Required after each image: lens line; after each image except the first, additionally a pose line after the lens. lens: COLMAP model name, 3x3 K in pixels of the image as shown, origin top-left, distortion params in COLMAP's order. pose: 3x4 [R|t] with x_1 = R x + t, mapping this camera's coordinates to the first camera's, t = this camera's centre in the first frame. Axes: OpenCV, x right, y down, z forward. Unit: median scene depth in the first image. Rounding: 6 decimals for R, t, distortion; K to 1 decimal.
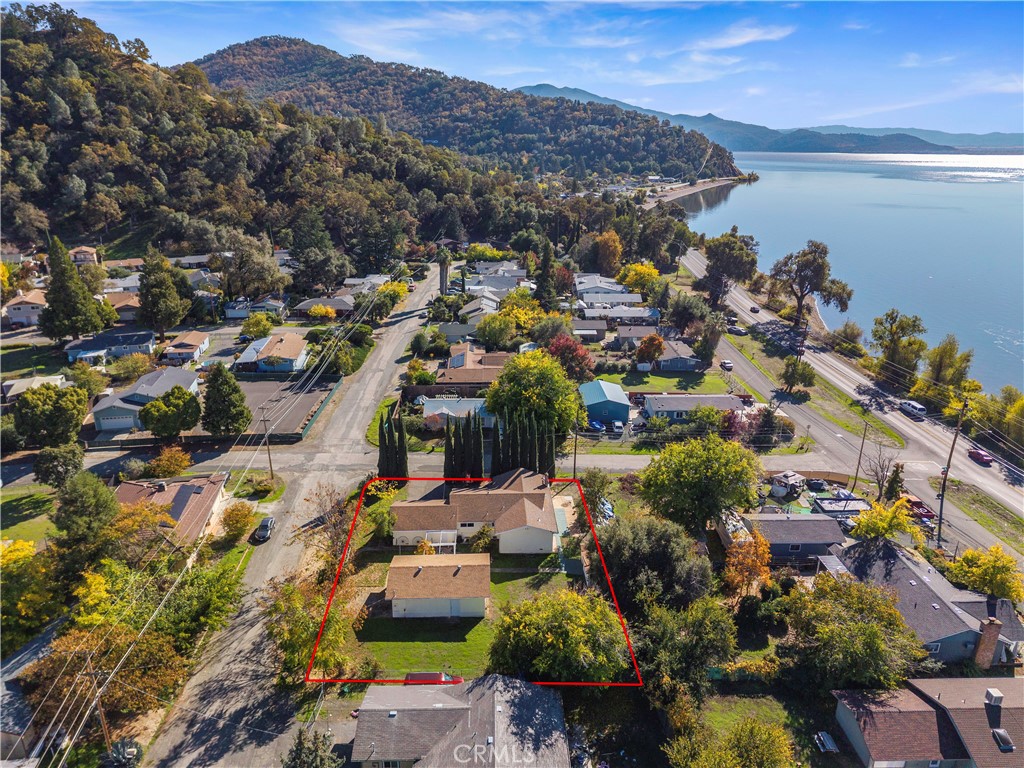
lens RADIAL K [[682.1, 0, 509.1], [0, 682.1, 386.2], [0, 0, 1]] dist [0.014473, -0.018783]
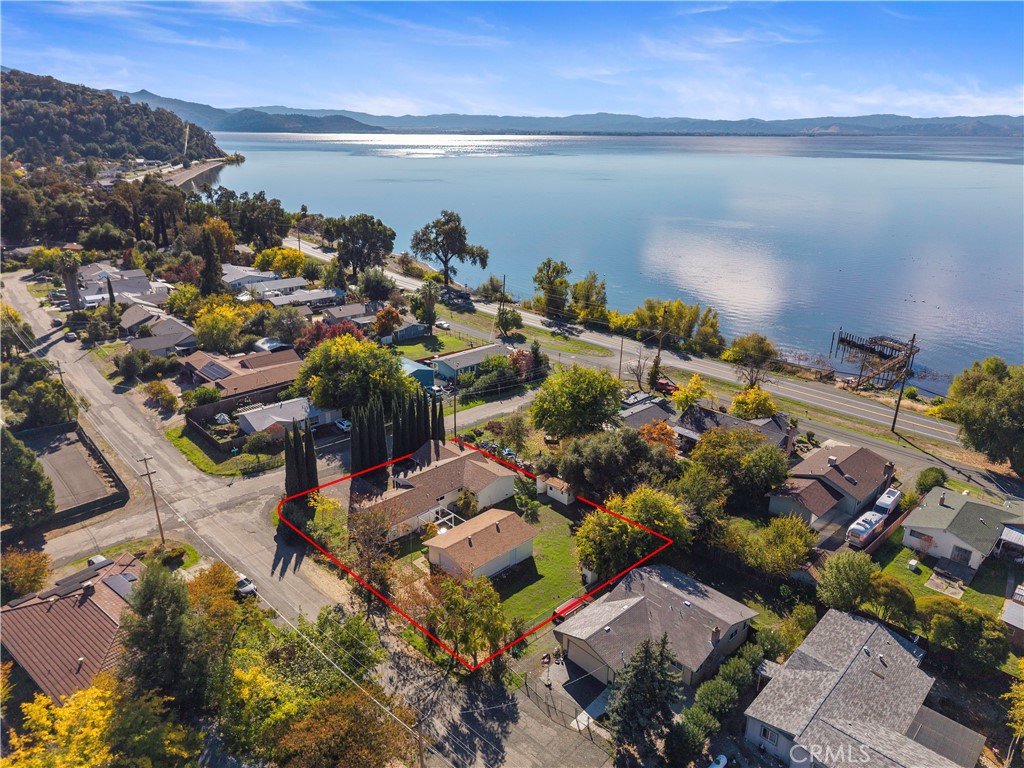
lens RADIAL K [[682.1, 0, 513.0], [0, 682.1, 384.5], [0, 0, 1]] dist [0.014473, -0.018783]
pose [[0.744406, -0.230889, 0.626538, -0.174017], [0.215842, 0.971145, 0.101435, -0.013585], [-0.631880, 0.059724, 0.772762, 0.035183]]
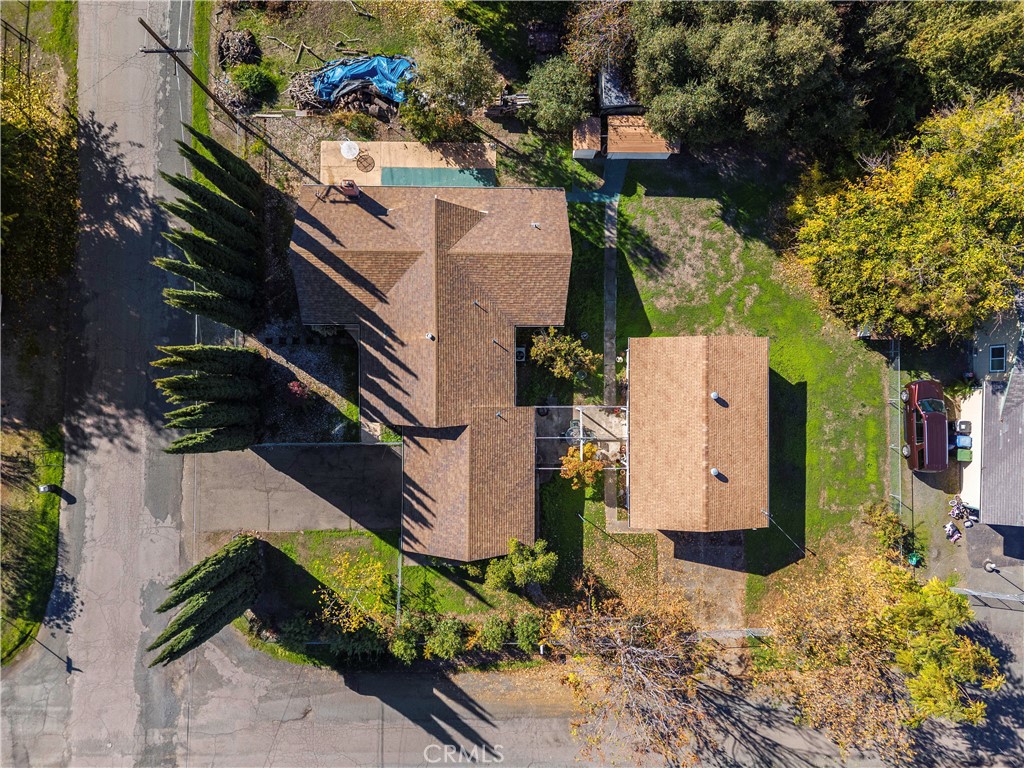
lens RADIAL K [[682.1, 0, 514.1], [0, 682.1, 383.8], [0, 0, 1]] dist [0.014473, -0.018783]
pose [[0.039747, -0.999207, -0.002367, -0.017282], [0.303419, 0.009812, 0.952807, -0.068484], [-0.952028, -0.038590, 0.303569, 0.253205]]
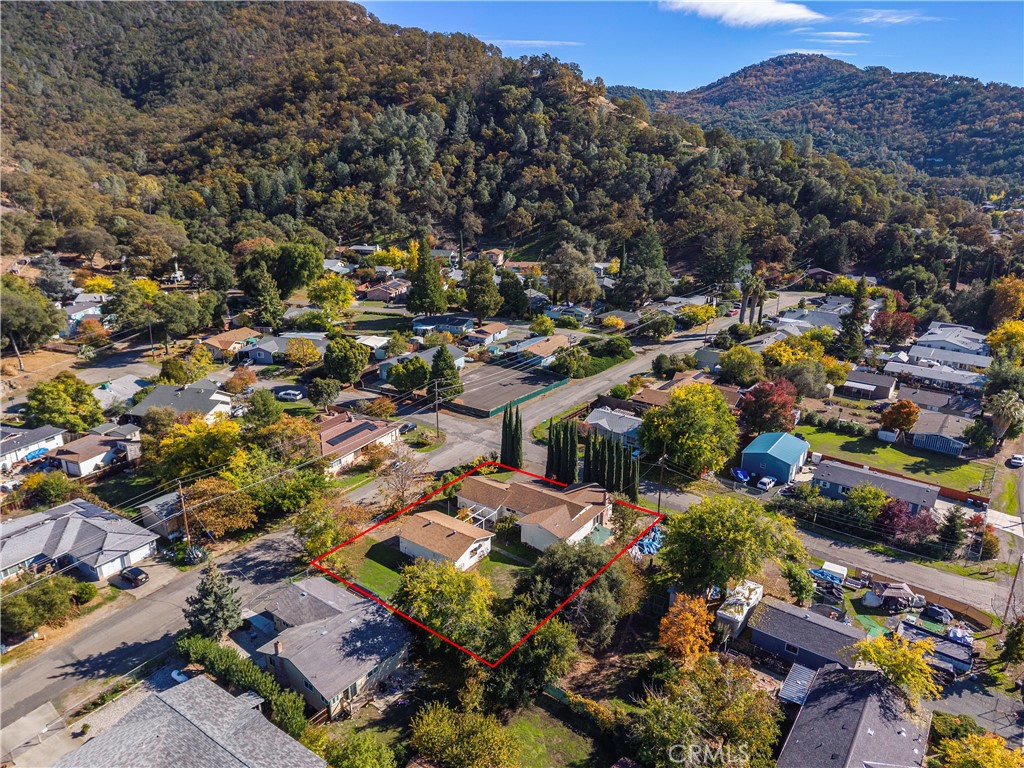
lens RADIAL K [[682.1, 0, 504.0], [0, 682.1, 386.3], [0, 0, 1]] dist [0.014473, -0.018783]
pose [[0.776635, 0.194632, -0.599130, 0.170209], [-0.208365, 0.976909, 0.047259, -0.015532], [0.594494, 0.088134, 0.799256, 0.018492]]
